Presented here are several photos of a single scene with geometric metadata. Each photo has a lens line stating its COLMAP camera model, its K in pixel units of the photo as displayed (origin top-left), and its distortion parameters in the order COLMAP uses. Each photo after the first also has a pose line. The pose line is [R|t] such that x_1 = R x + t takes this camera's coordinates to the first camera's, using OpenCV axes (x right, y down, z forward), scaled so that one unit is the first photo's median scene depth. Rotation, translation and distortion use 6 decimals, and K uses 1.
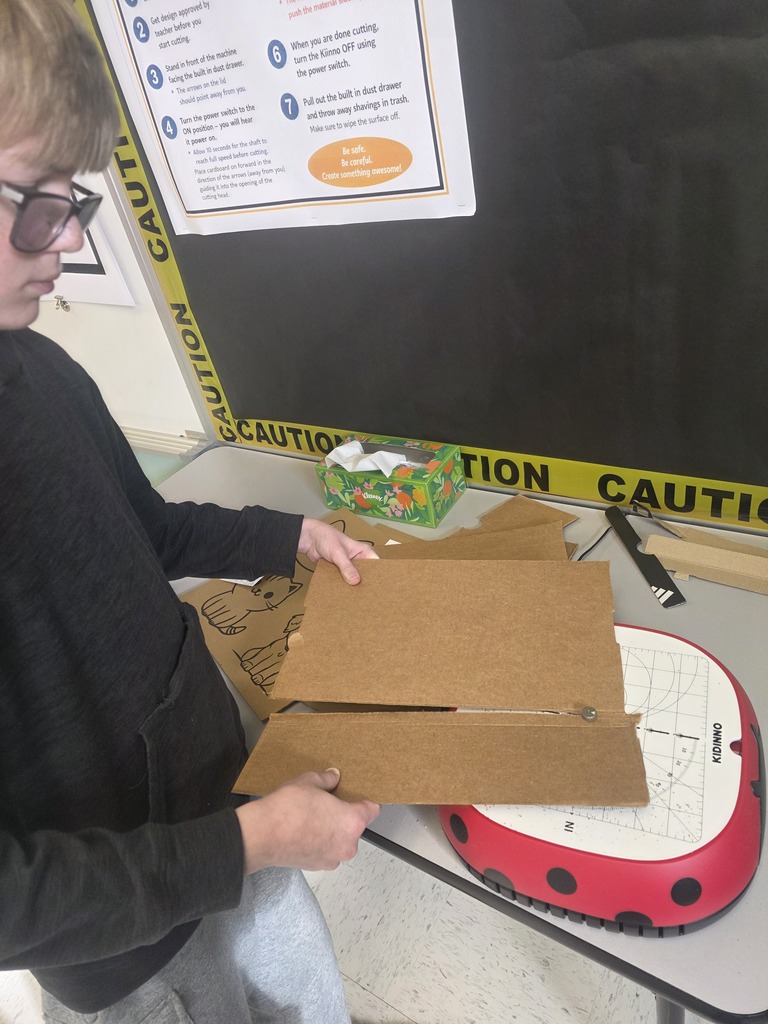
lens RADIAL K [[702.3, 0, 385.8], [0, 702.3, 514.5], [0, 0, 1]] dist [0.009874, -0.000749]
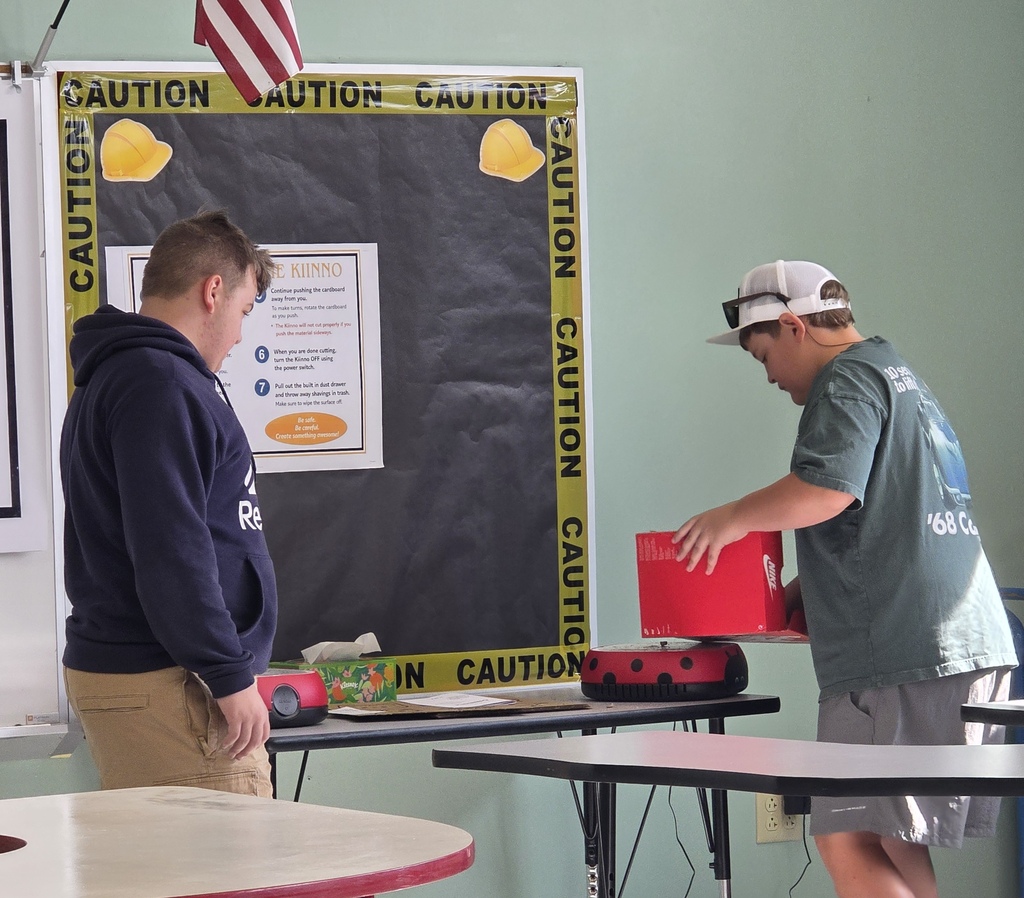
lens RADIAL K [[4452.6, 0, 511.9], [0, 4452.6, 449.0], [0, 0, 1]] dist [-0.188227, 0.000000]
pose [[0.371429, 0.169453, 0.912867, -7.831154], [0.491646, 0.798149, -0.348200, 2.753098], [-0.787607, 0.578139, 0.213145, -1.134688]]
